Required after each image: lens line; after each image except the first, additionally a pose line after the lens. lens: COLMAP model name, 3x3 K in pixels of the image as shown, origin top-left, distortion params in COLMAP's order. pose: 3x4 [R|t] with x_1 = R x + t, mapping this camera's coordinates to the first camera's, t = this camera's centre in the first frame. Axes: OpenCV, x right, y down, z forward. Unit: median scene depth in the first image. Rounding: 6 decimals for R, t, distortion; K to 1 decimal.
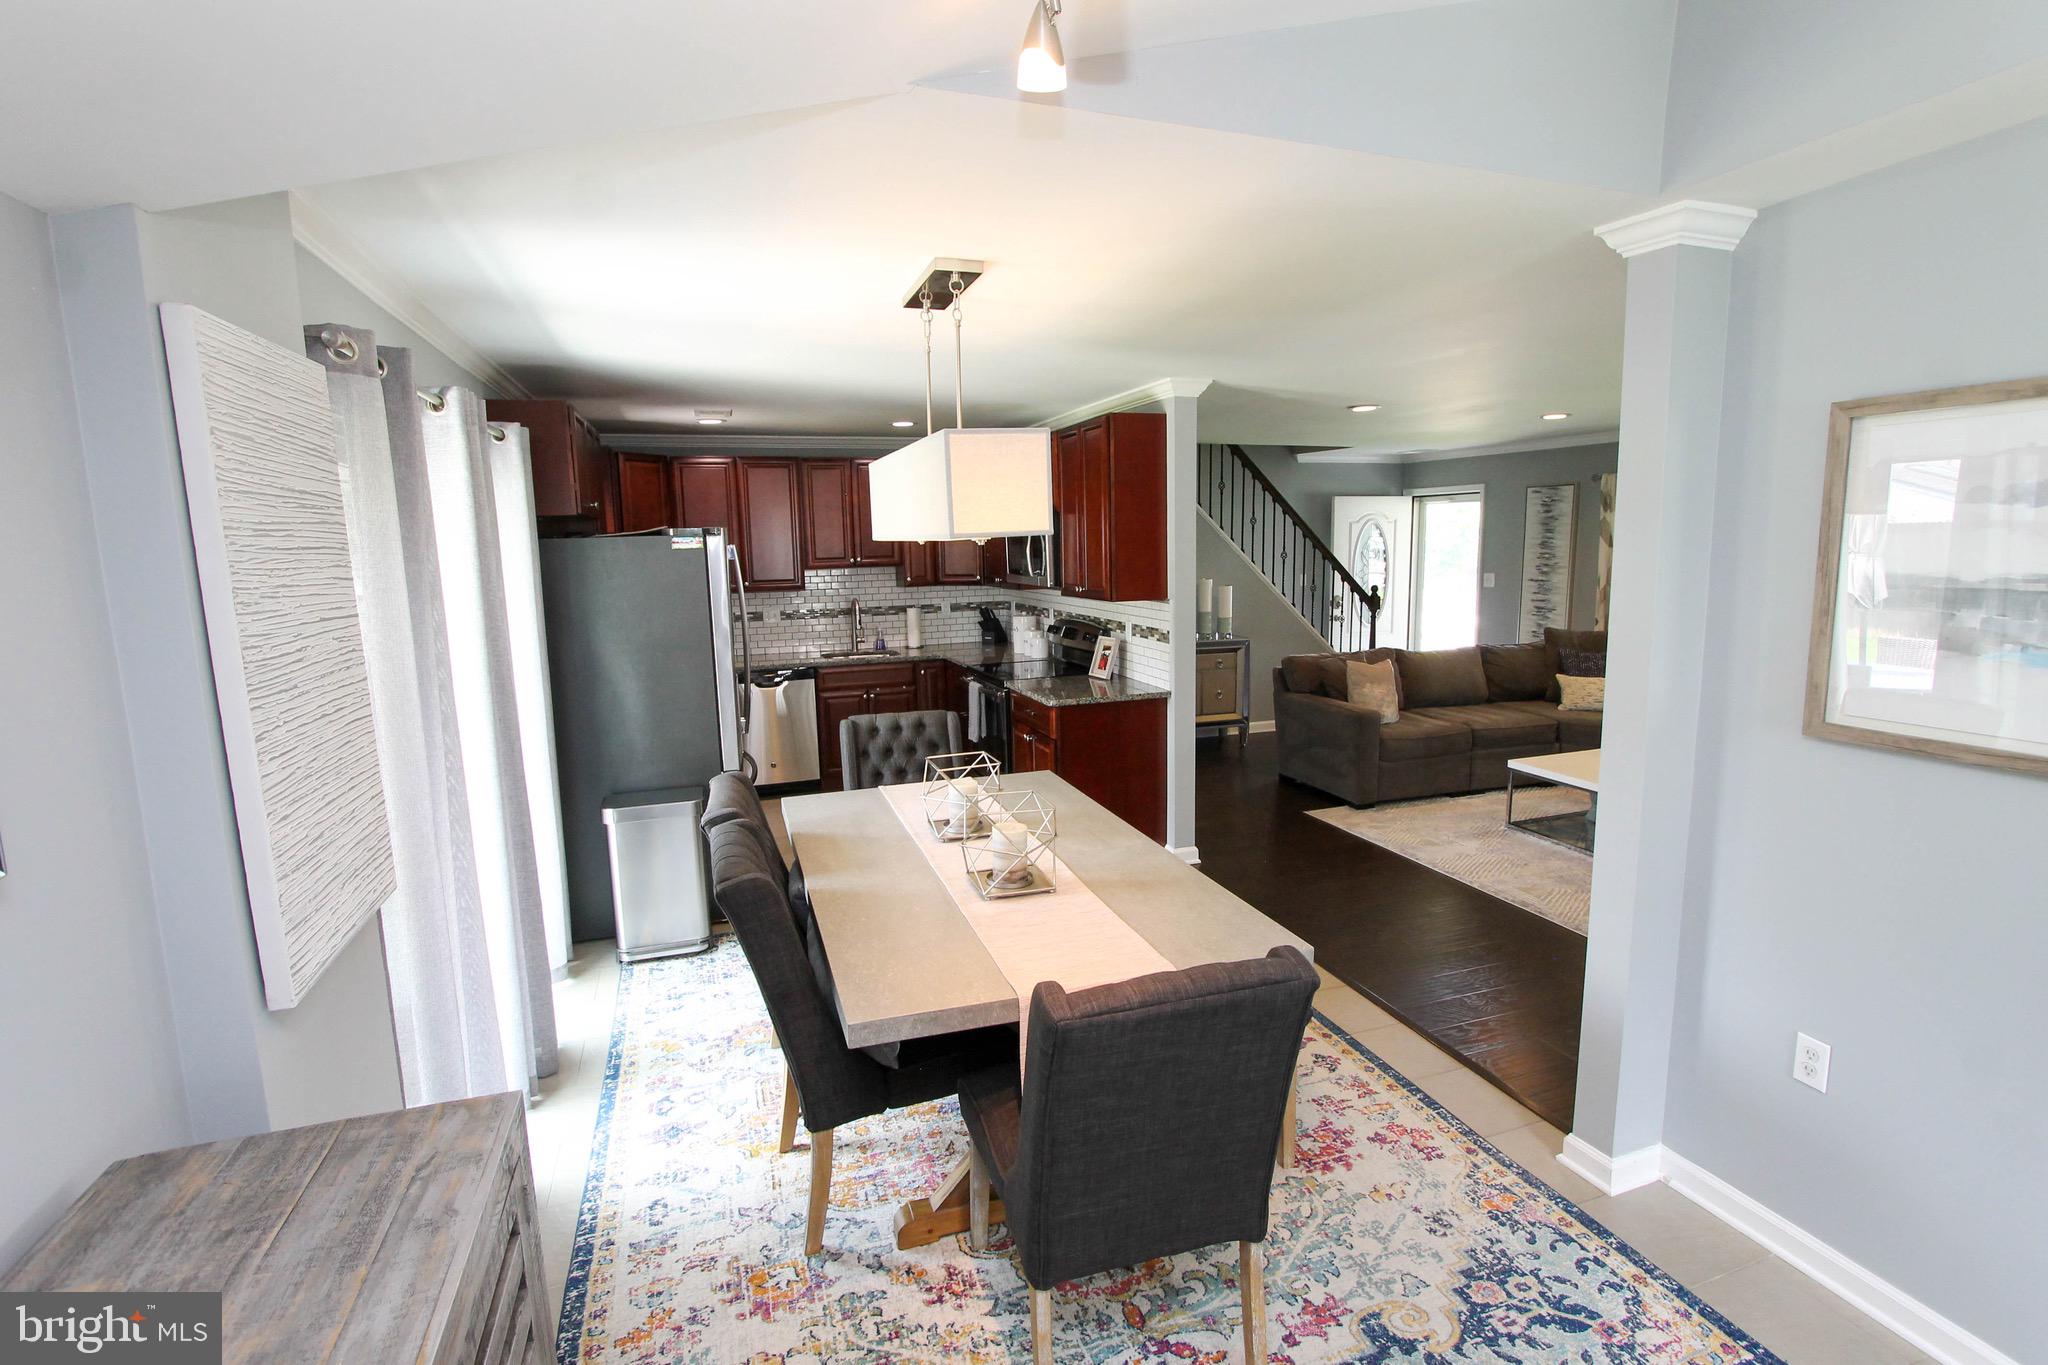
lens RADIAL K [[961.2, 0, 1027.0], [0, 961.2, 677.6], [0, 0, 1]] dist [-0.022827, 0.005073]
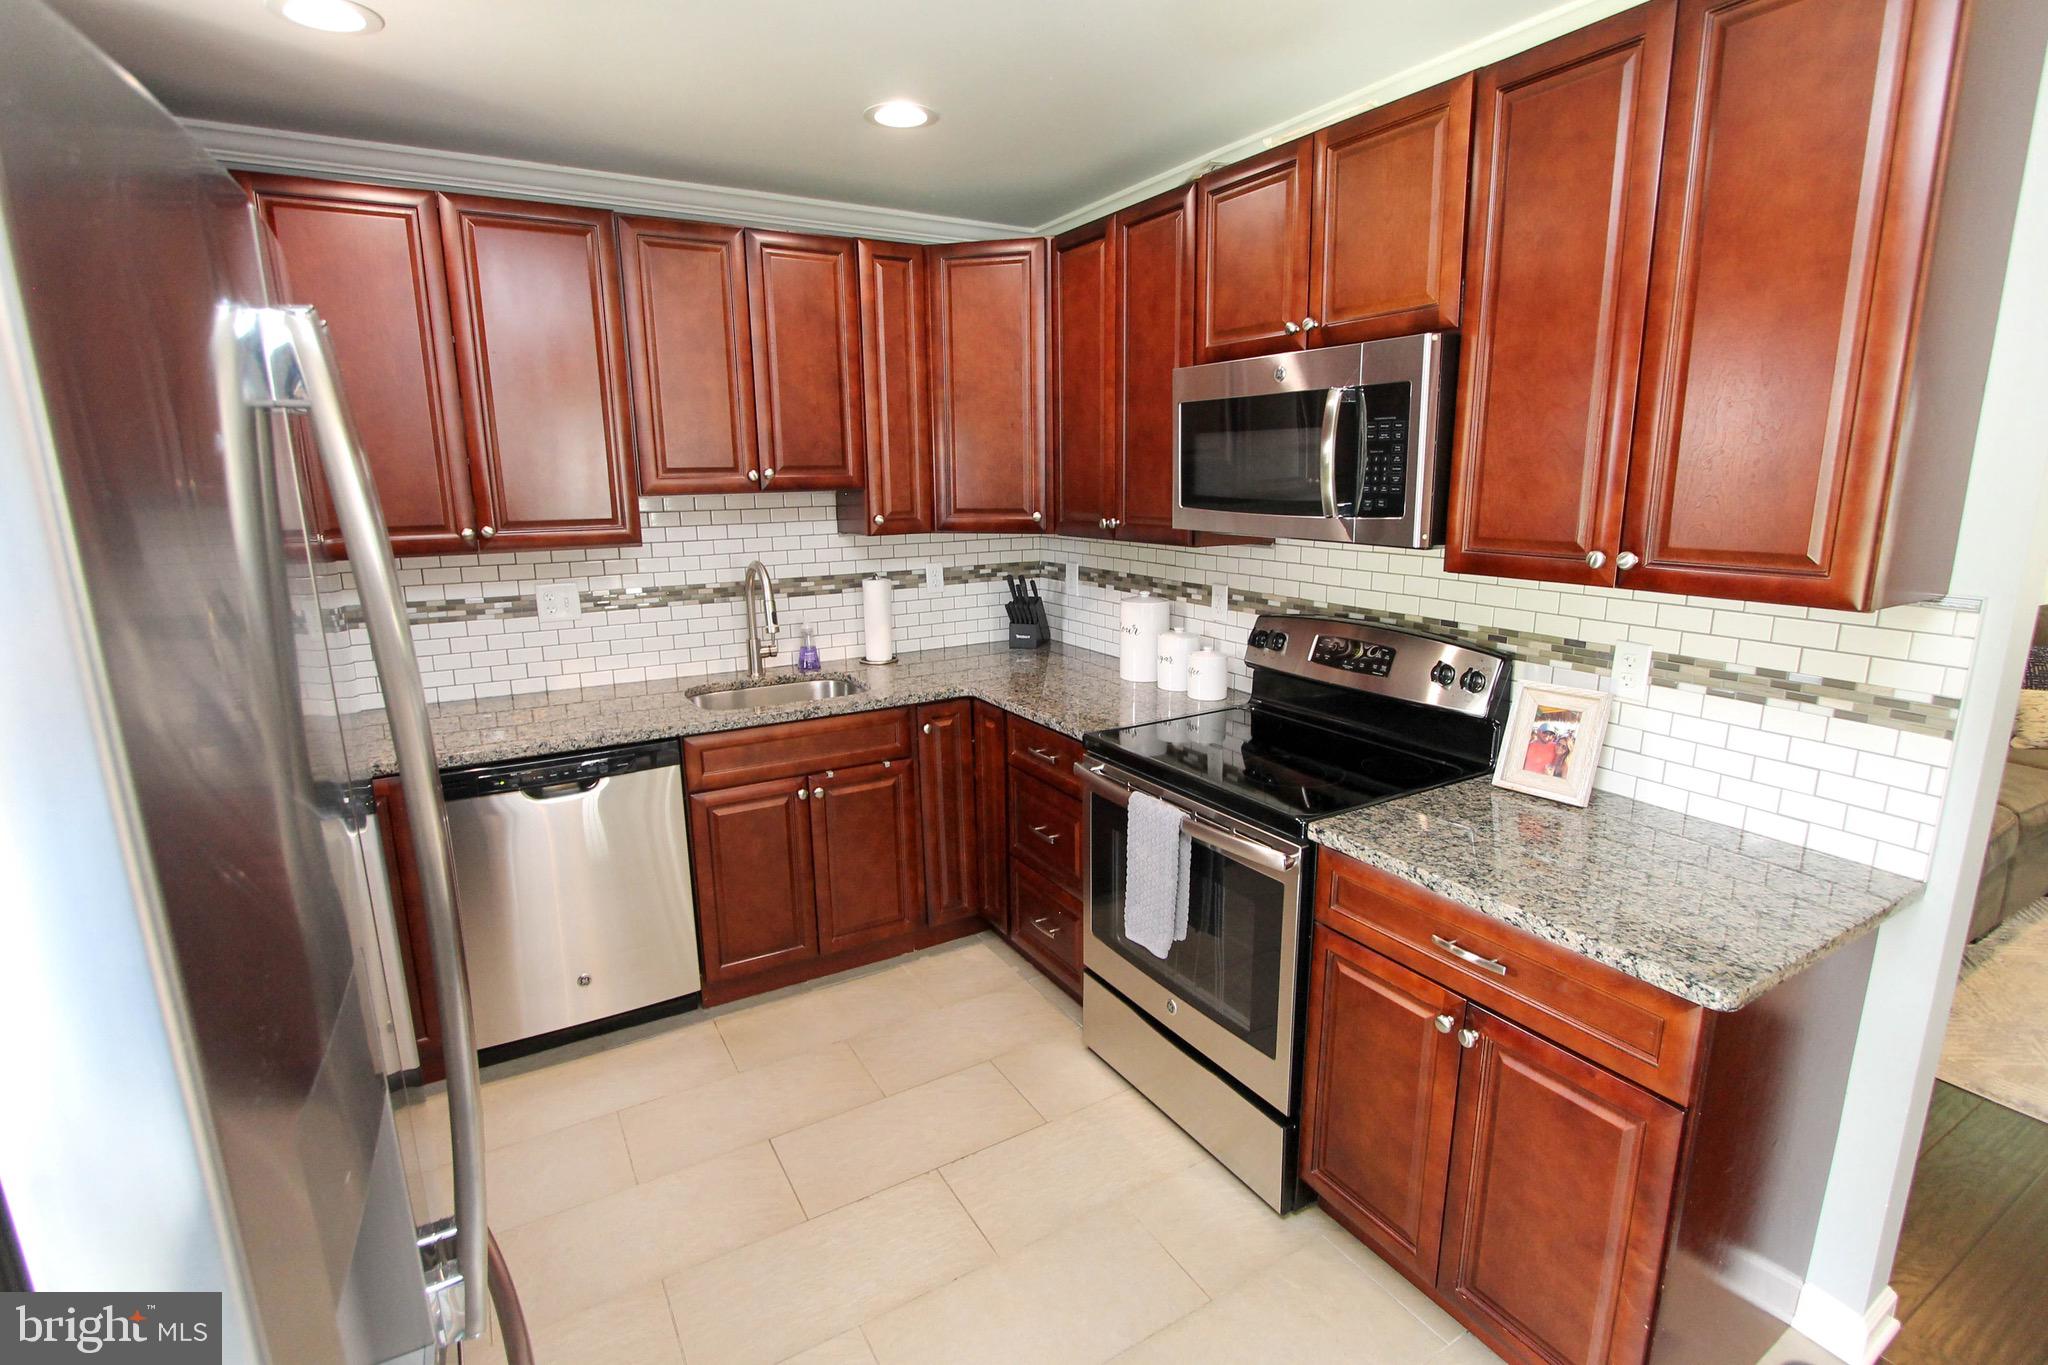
lens RADIAL K [[961.2, 0, 1027.0], [0, 961.2, 677.6], [0, 0, 1]] dist [-0.022827, 0.005073]
pose [[0.979854, -0.032684, 0.197024, -0.141572], [0.019099, 0.997332, 0.070460, -0.056613], [-0.198801, -0.065278, 0.977863, 0.522581]]
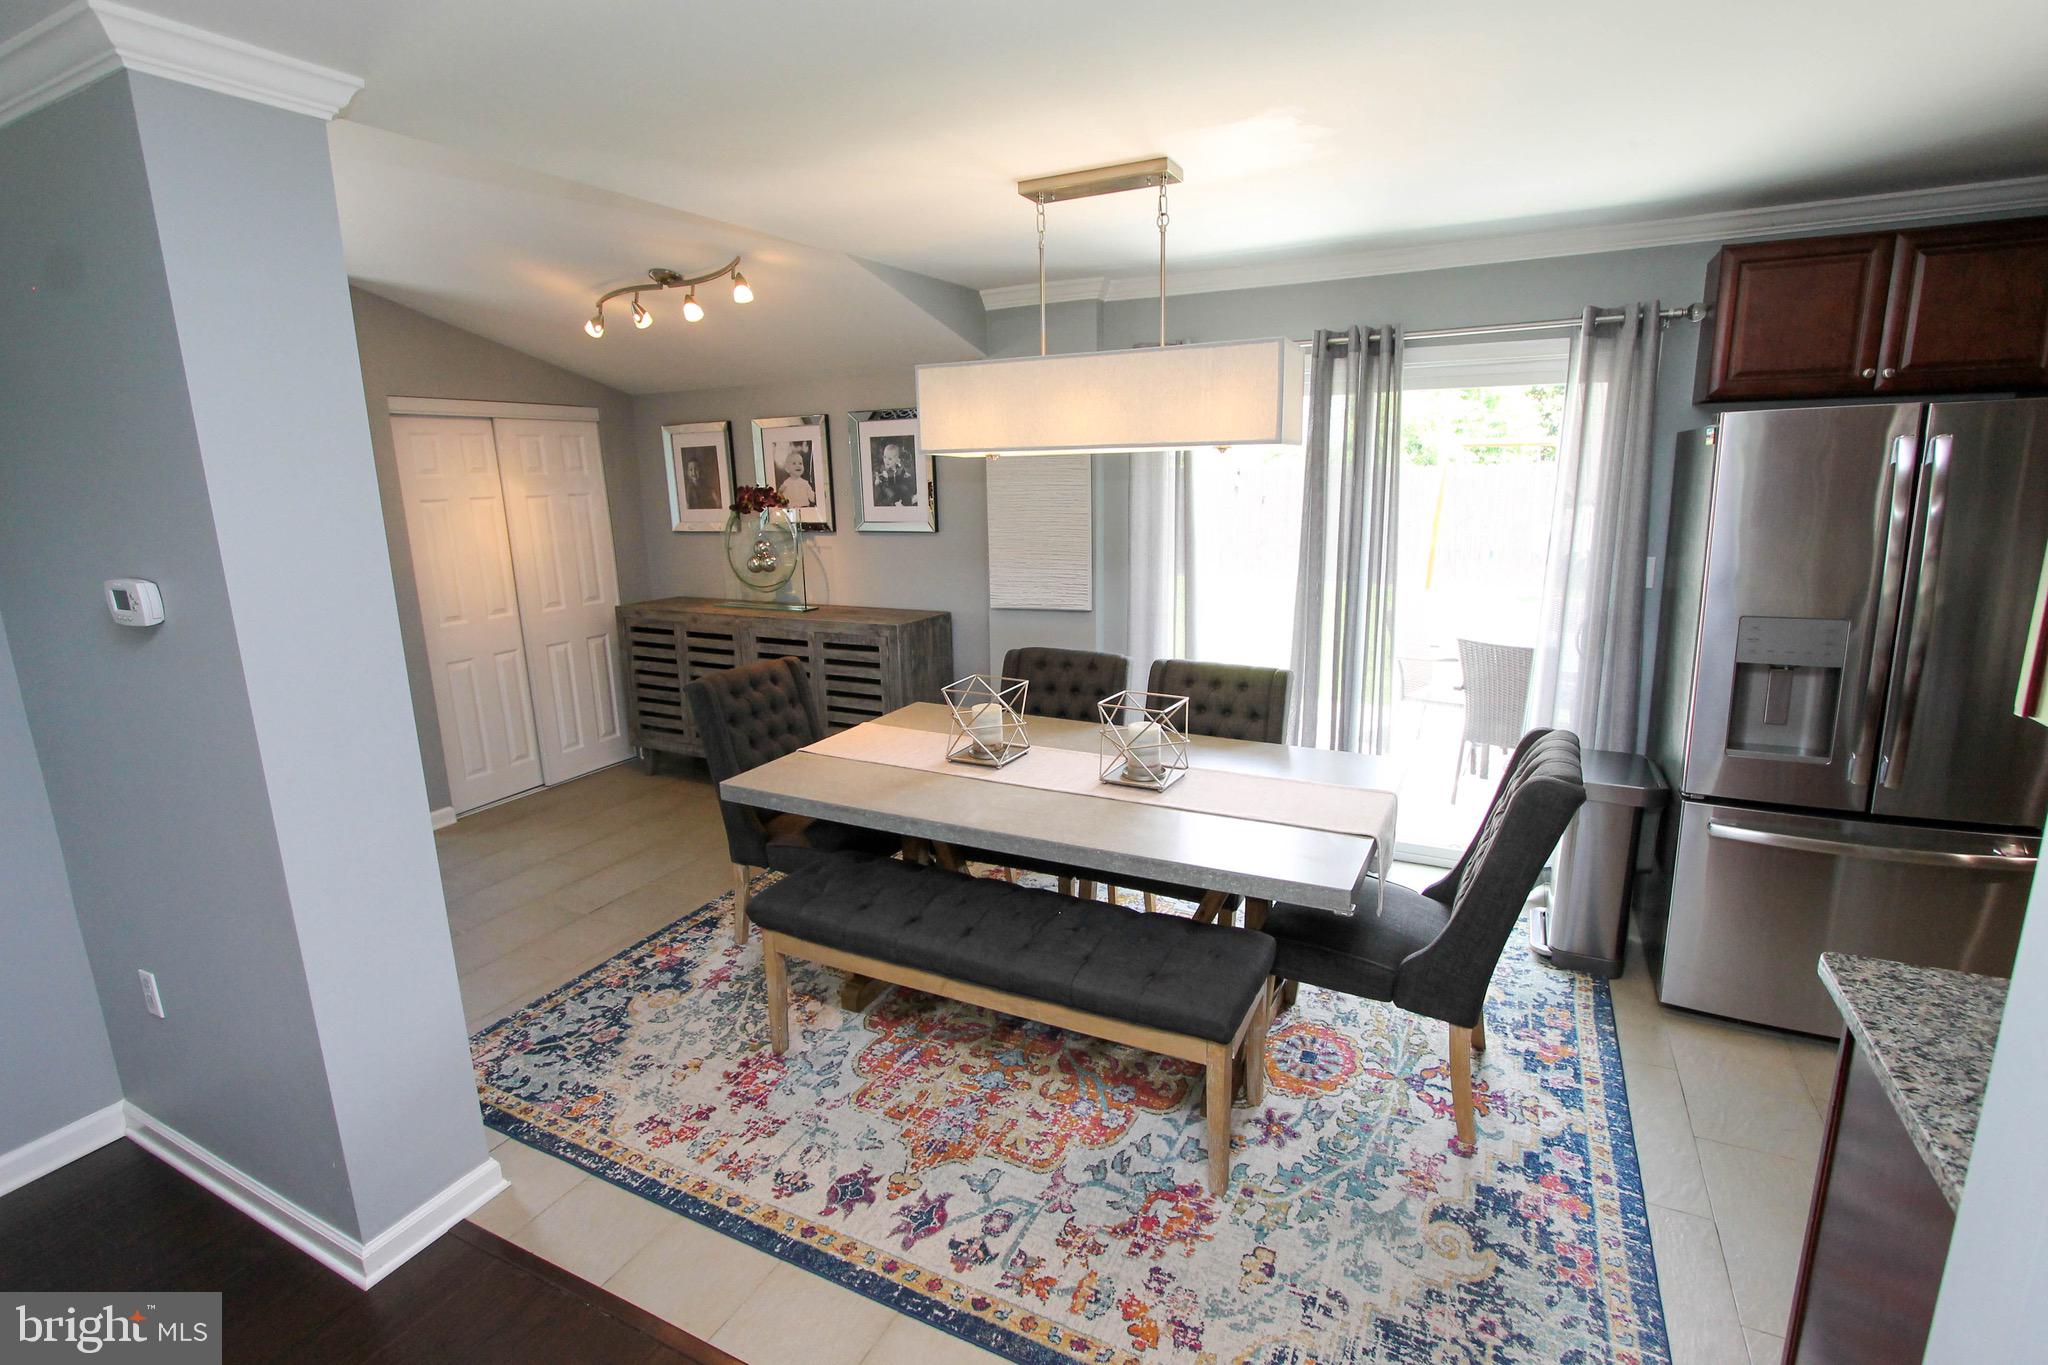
lens RADIAL K [[961.2, 0, 1027.0], [0, 961.2, 677.6], [0, 0, 1]] dist [-0.022827, 0.005073]
pose [[-0.717625, 0.182490, -0.672095, 0.266527], [-0.063778, 0.943782, 0.324358, -0.095459], [0.693503, 0.275632, -0.665643, 0.663466]]
